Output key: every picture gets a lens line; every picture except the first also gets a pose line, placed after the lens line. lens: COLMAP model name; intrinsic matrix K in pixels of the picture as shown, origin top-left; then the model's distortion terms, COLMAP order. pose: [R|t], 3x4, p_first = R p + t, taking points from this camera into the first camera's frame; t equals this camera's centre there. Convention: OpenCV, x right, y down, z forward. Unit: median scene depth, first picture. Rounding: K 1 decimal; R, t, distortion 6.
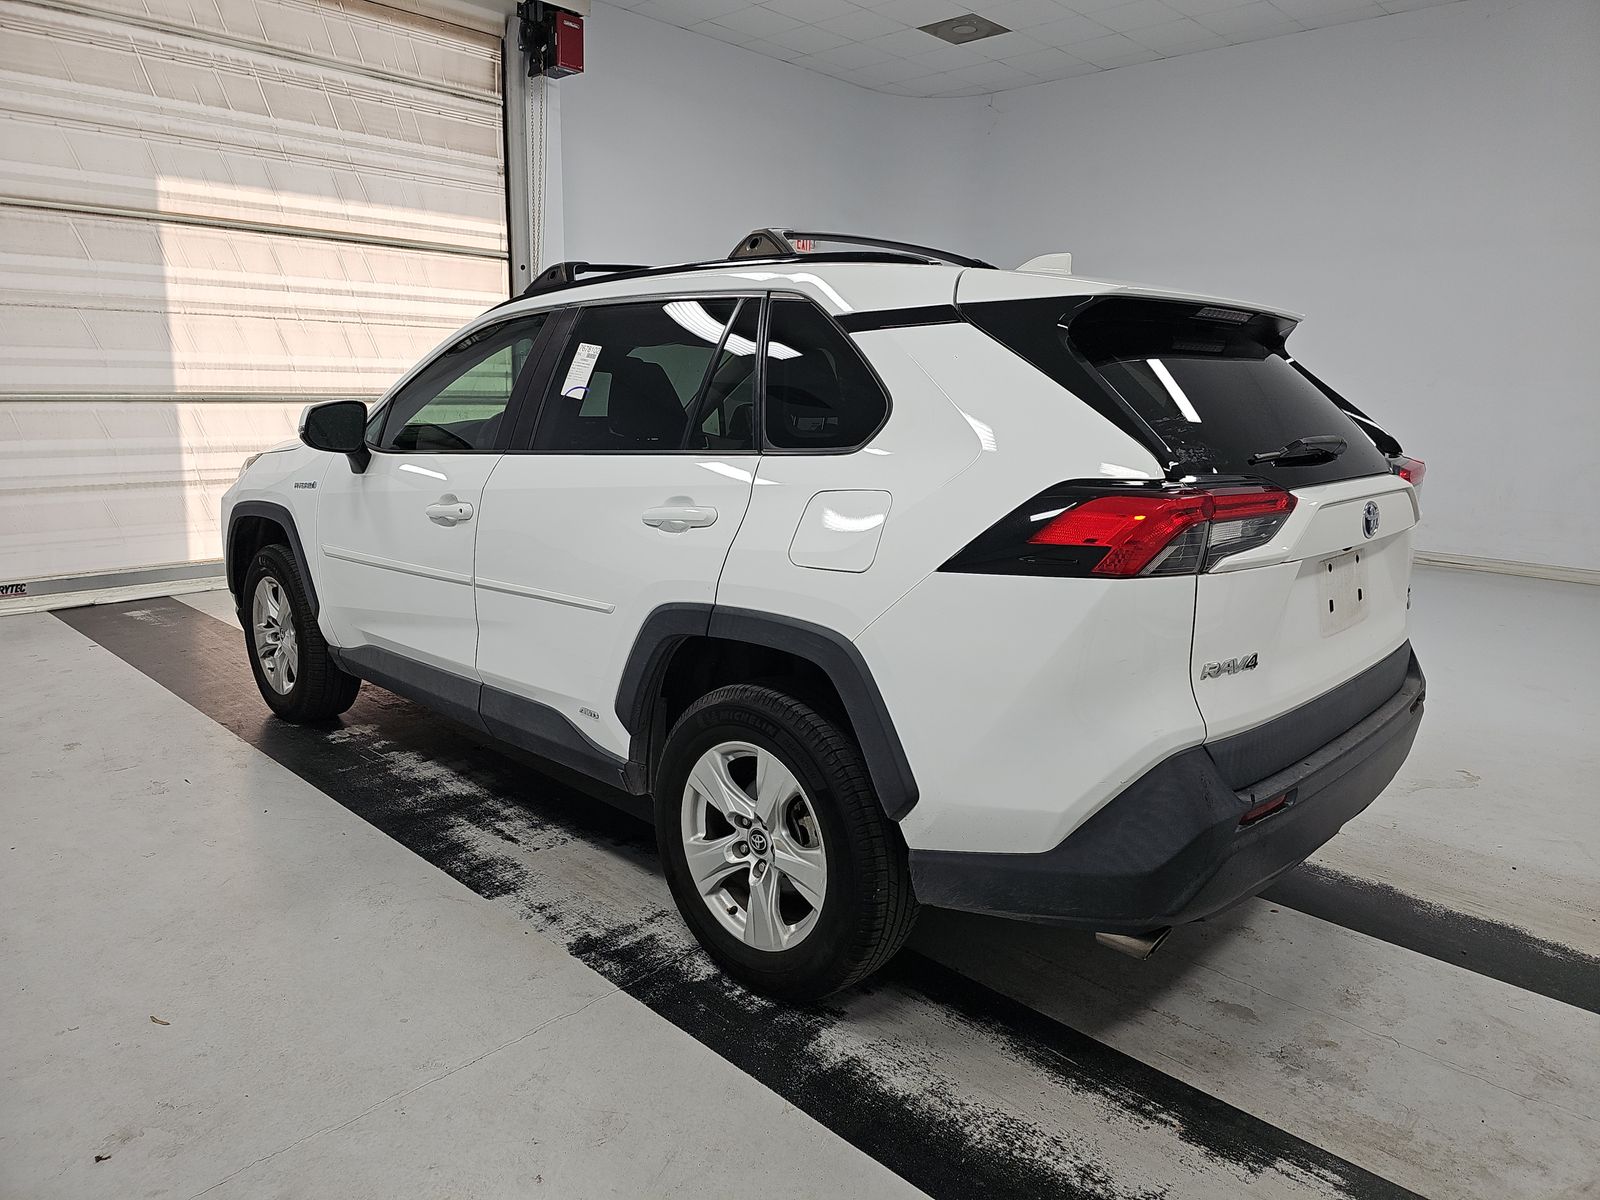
lens RADIAL K [[1056.4, 0, 785.4], [0, 1056.4, 617.1], [0, 0, 1]] dist [0.039004, -0.038491]
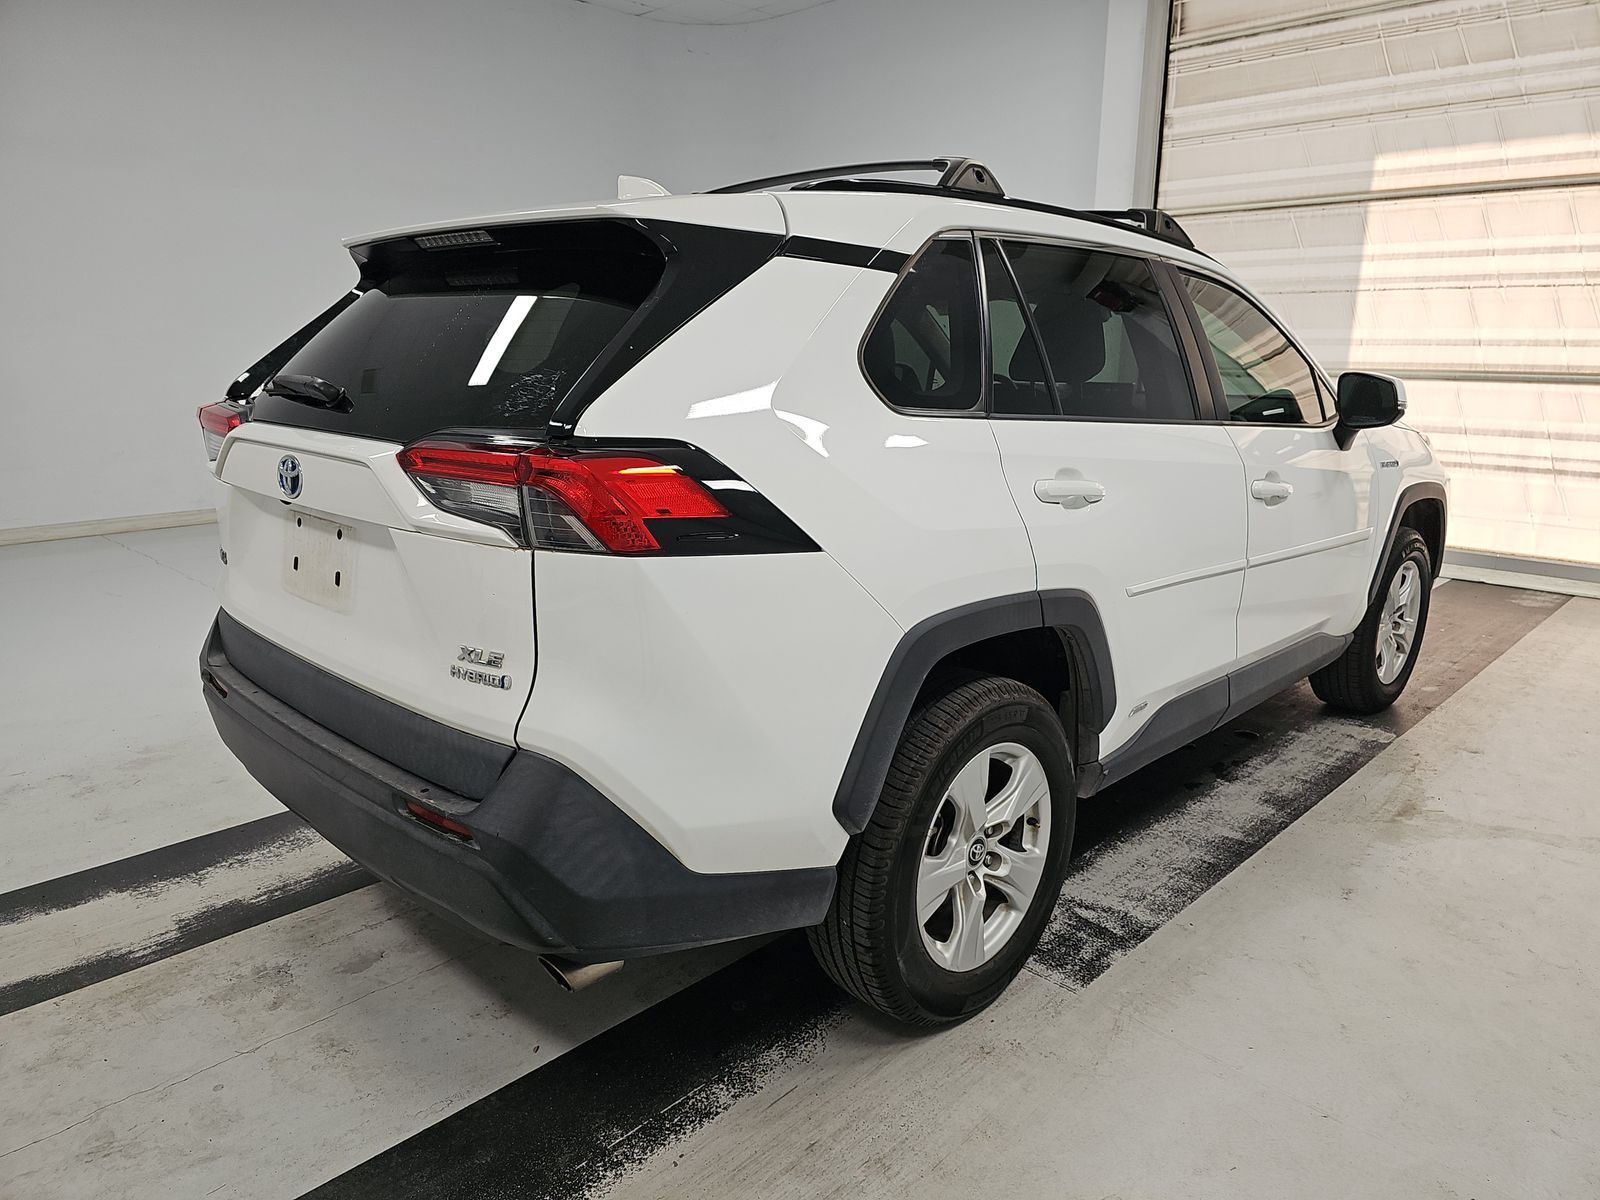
lens RADIAL K [[1056.4, 0, 785.4], [0, 1056.4, 617.1], [0, 0, 1]] dist [0.039004, -0.038491]
pose [[-0.010104, 0.230551, -0.973008, 0.500671], [-0.228522, 0.946774, 0.226708, -0.094123], [0.973486, 0.224645, 0.043120, 0.488293]]
